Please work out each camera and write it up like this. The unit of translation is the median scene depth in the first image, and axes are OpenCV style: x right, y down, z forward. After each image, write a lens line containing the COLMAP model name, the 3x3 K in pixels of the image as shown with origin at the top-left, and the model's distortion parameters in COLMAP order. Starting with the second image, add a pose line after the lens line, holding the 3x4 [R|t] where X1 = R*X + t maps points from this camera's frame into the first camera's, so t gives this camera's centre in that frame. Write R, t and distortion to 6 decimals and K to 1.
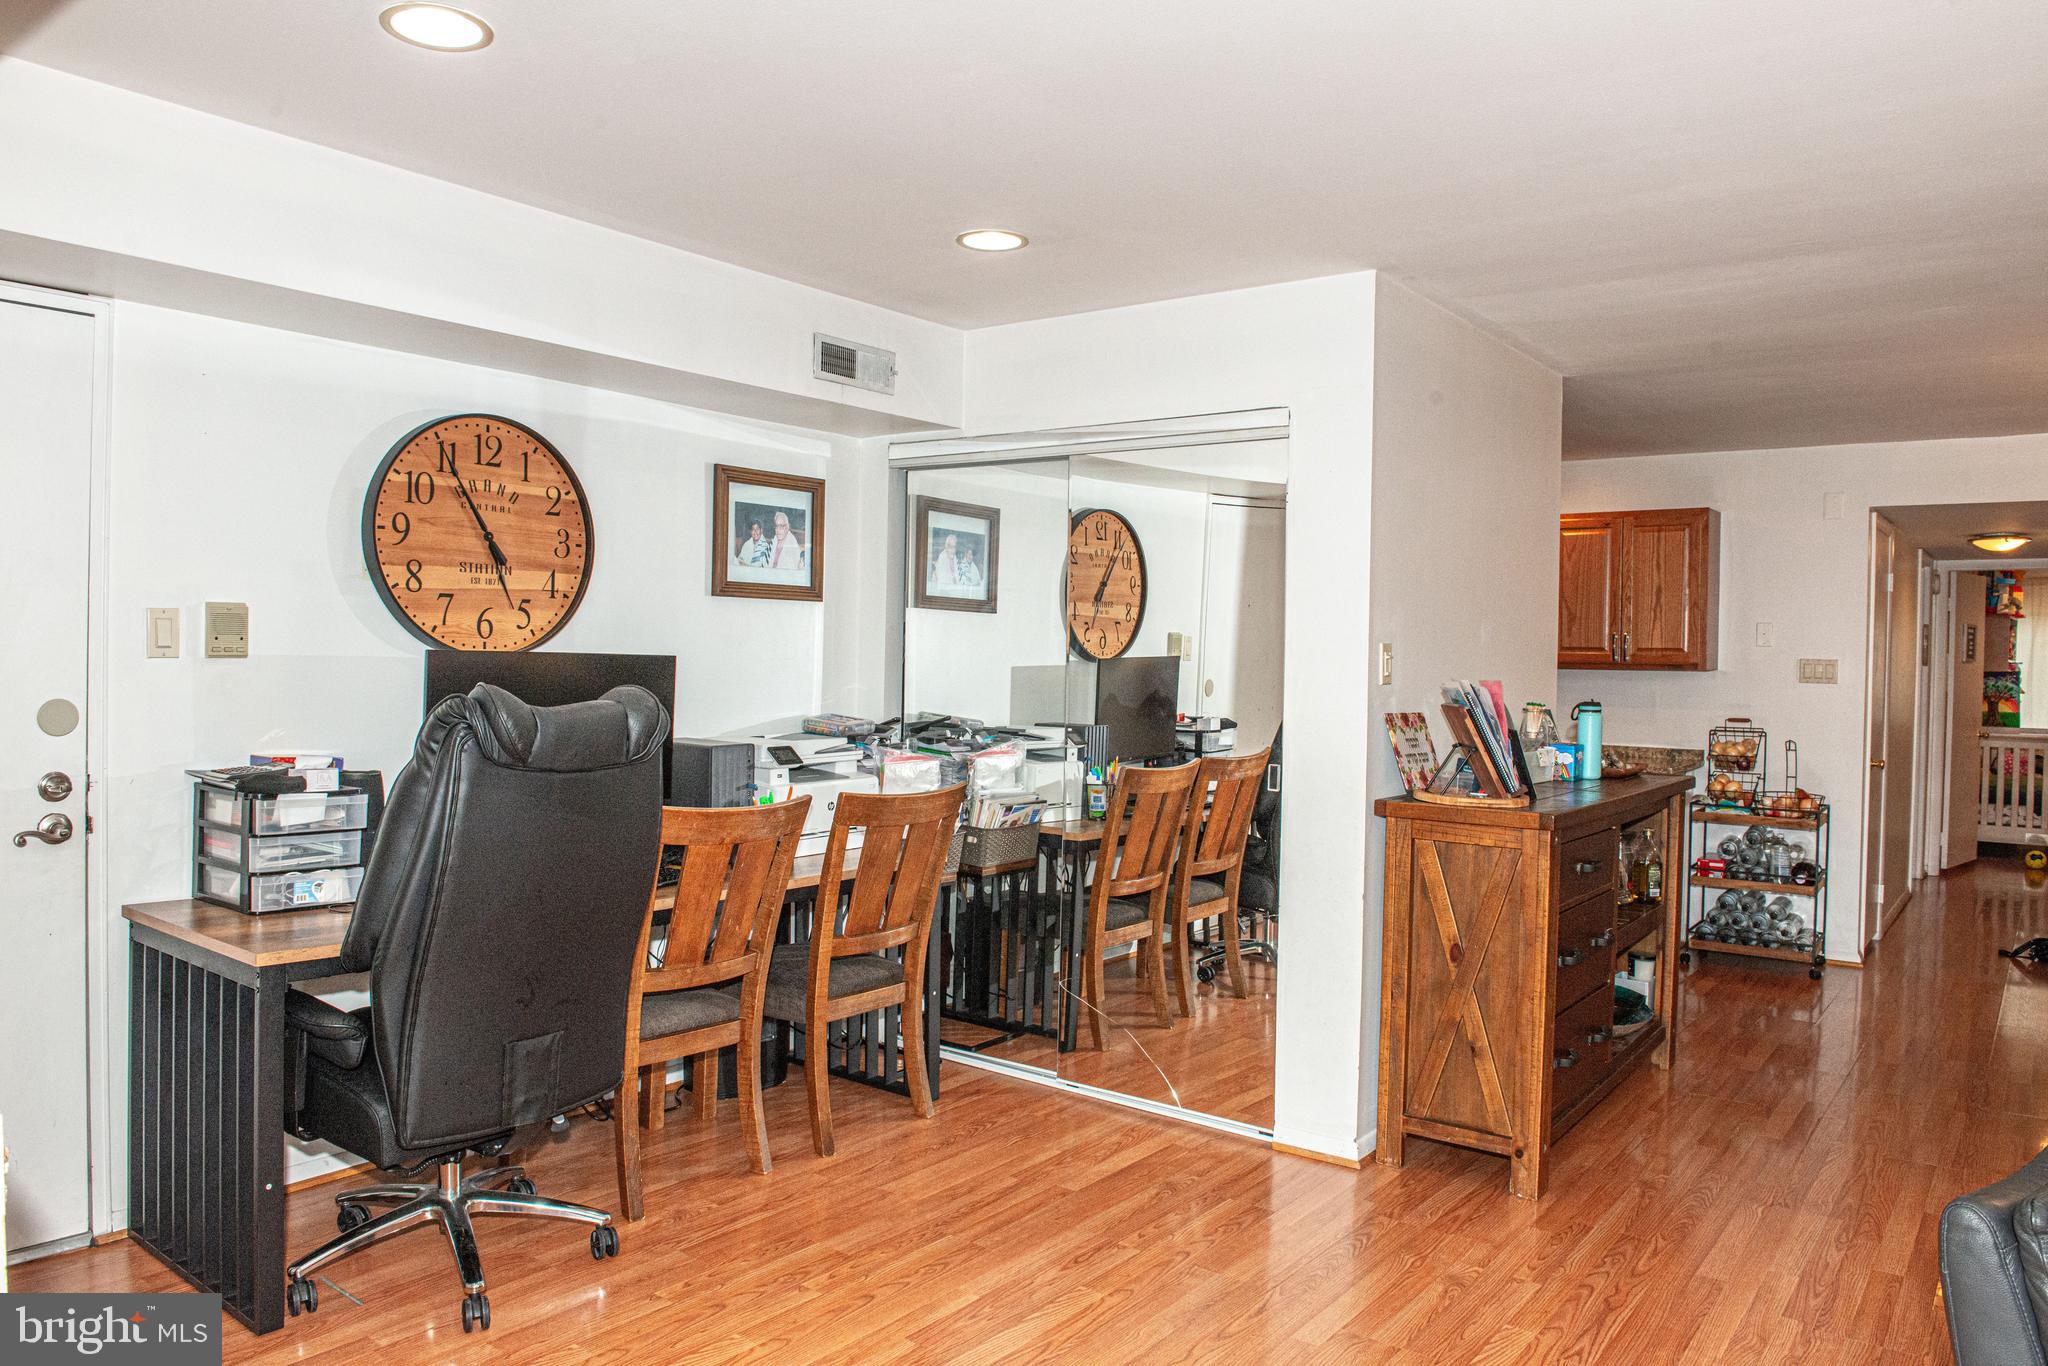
lens RADIAL K [[1399.6, 0, 1027.4], [0, 1399.6, 678.8], [0, 0, 1]] dist [-0.047622, -0.004287]
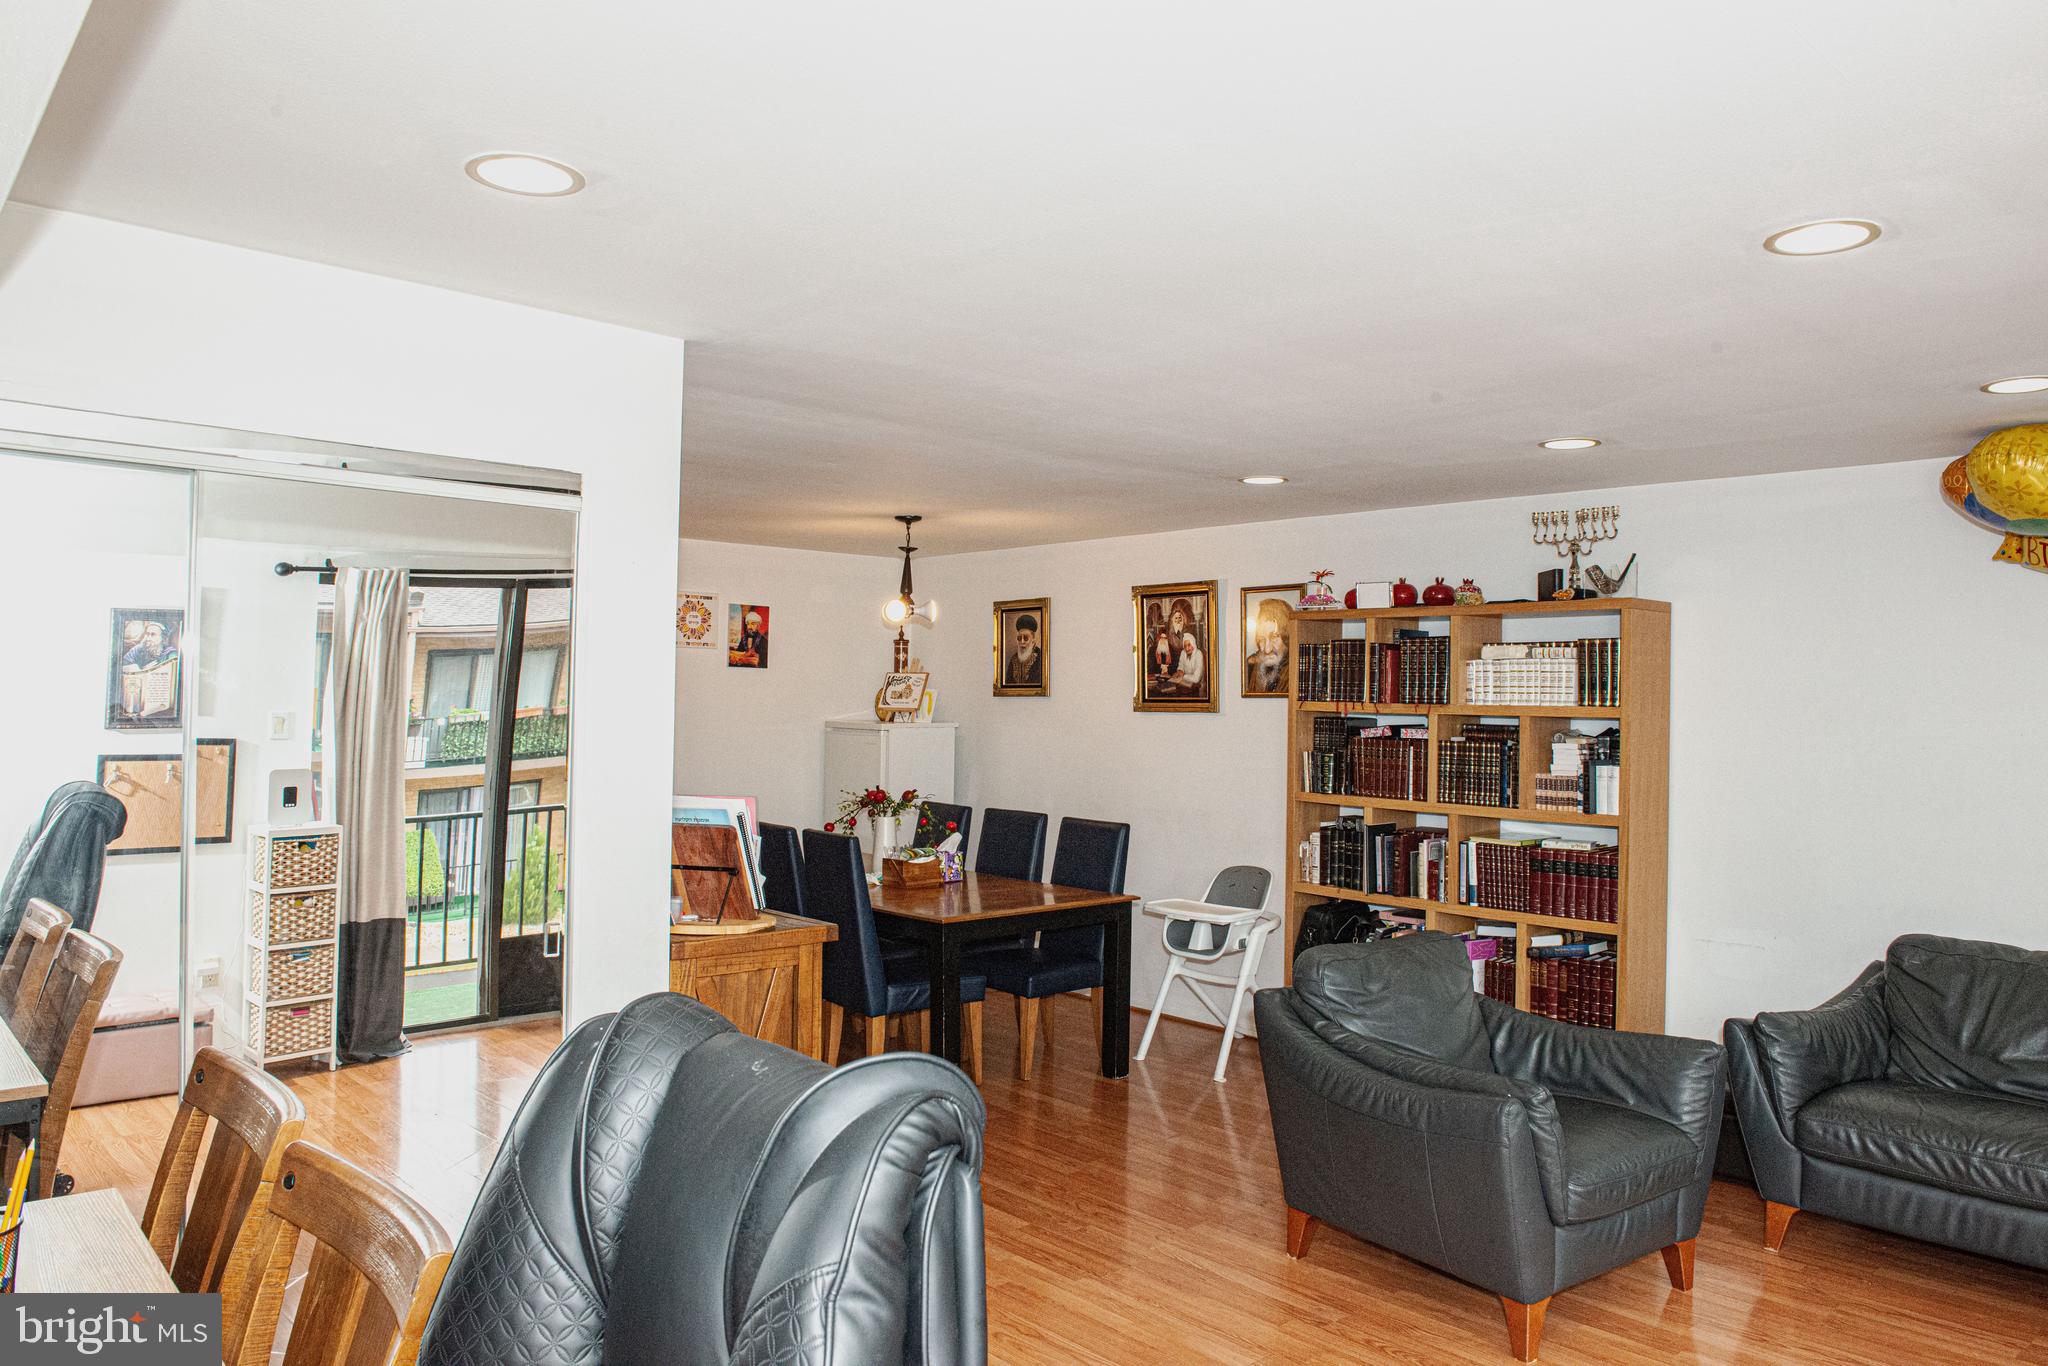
lens RADIAL K [[1399.6, 0, 1017.1], [0, 1399.6, 685.4], [0, 0, 1]] dist [-0.047622, -0.004287]
pose [[0.179603, -0.006876, 0.983715, -0.546986], [0.003075, 0.999975, 0.006428, -0.076261], [-0.983734, 0.001870, 0.179620, 0.601994]]
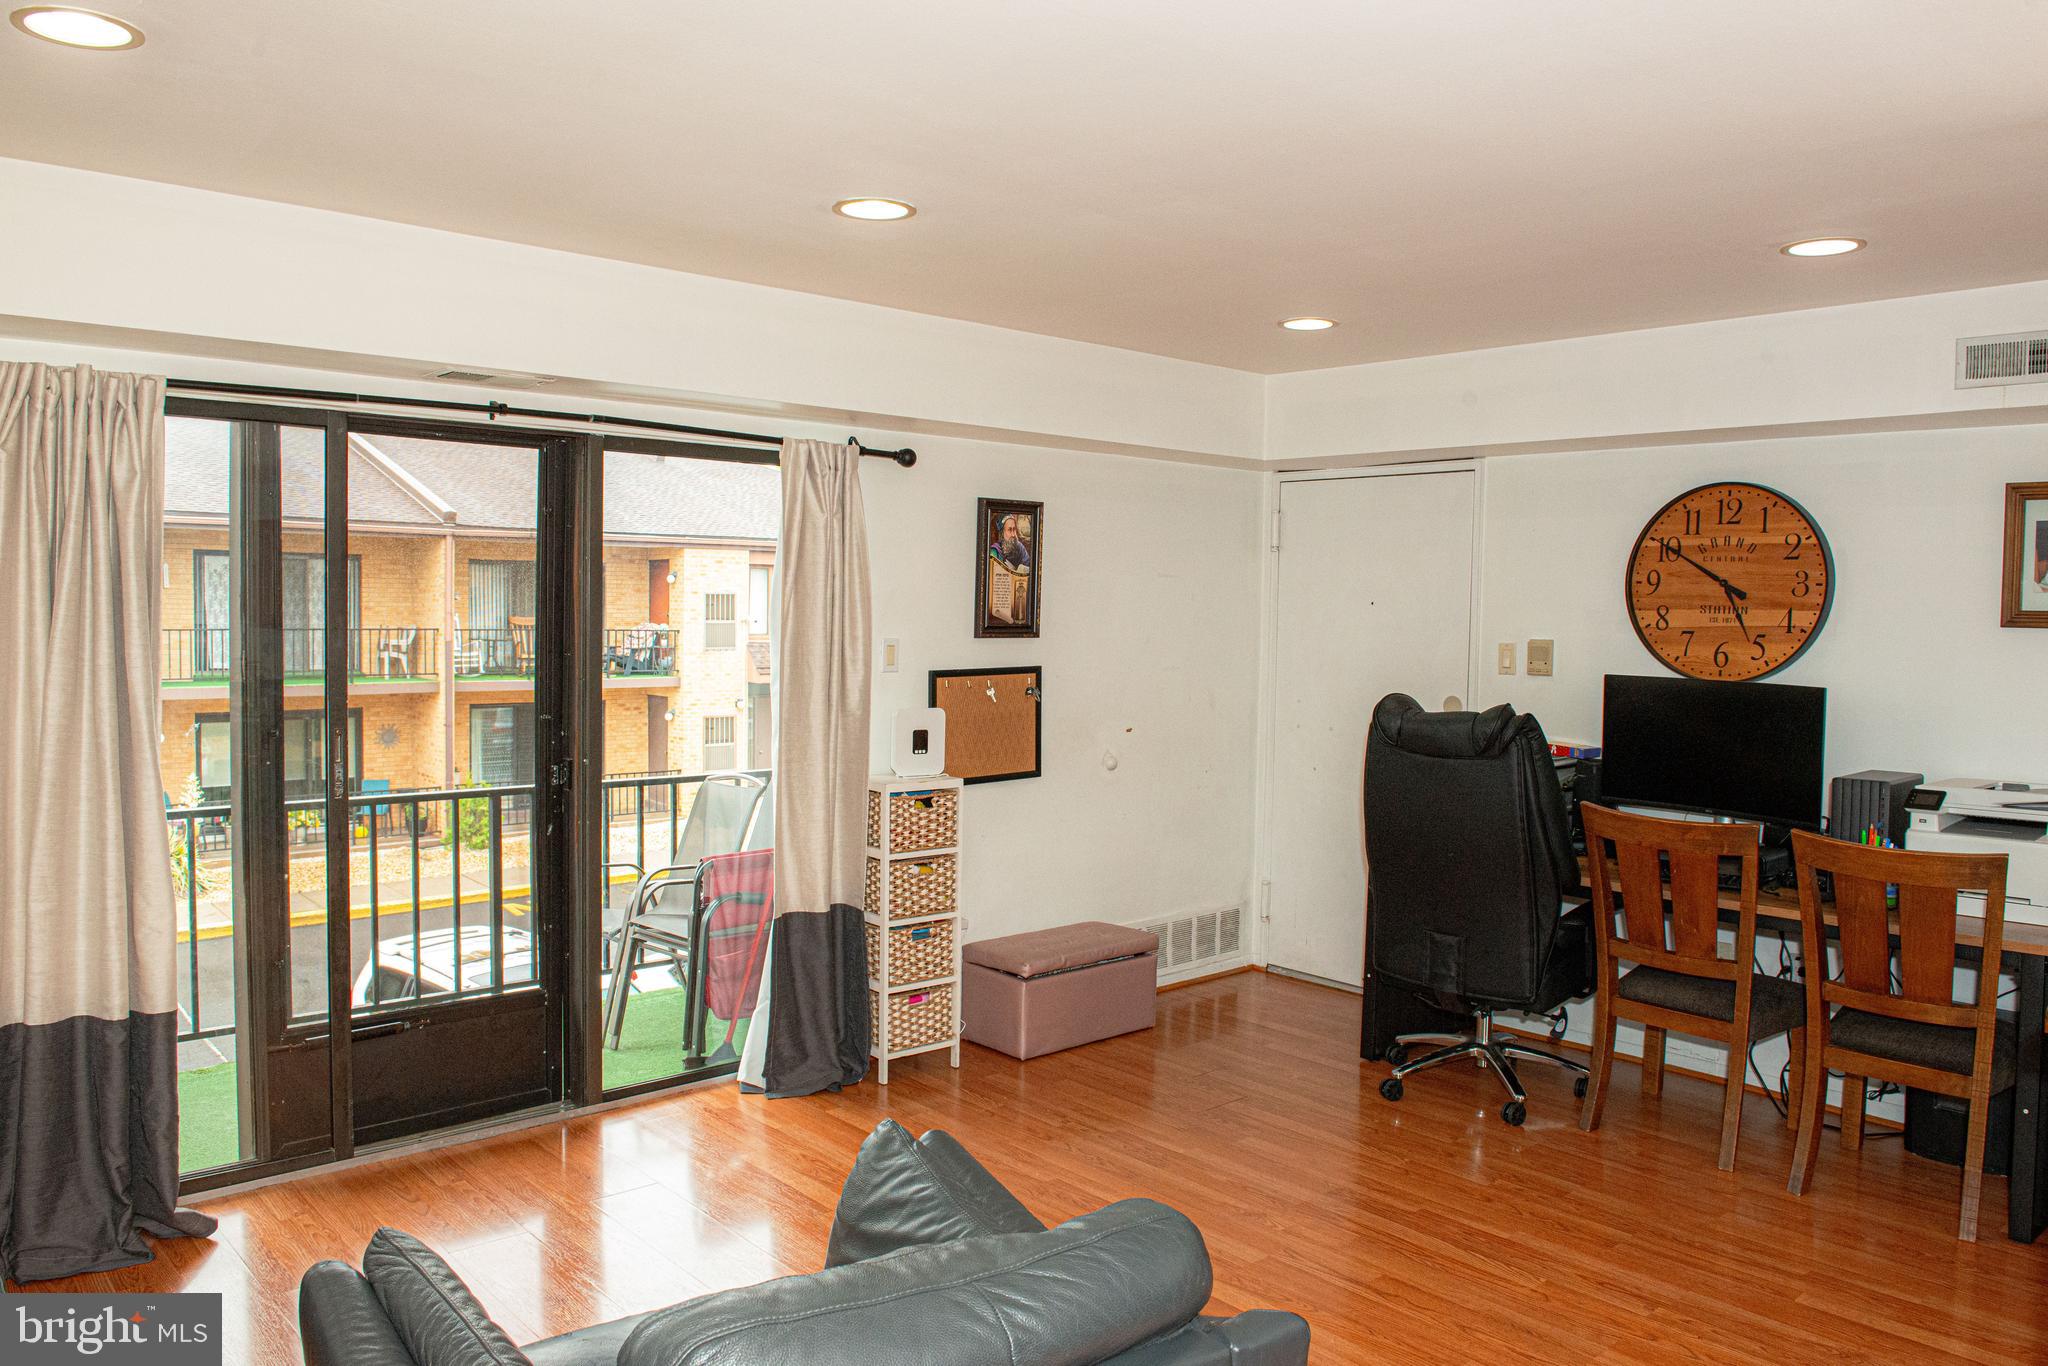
lens RADIAL K [[1514.1, 0, 1042.9], [0, 1514.1, 684.8], [0, 0, 1]] dist [-0.043732, -0.001819]
pose [[-0.180231, 0.030411, -0.983154, 0.951602], [-0.037228, 0.998595, 0.037713, -0.039030], [0.982920, 0.043398, -0.178846, 0.620698]]
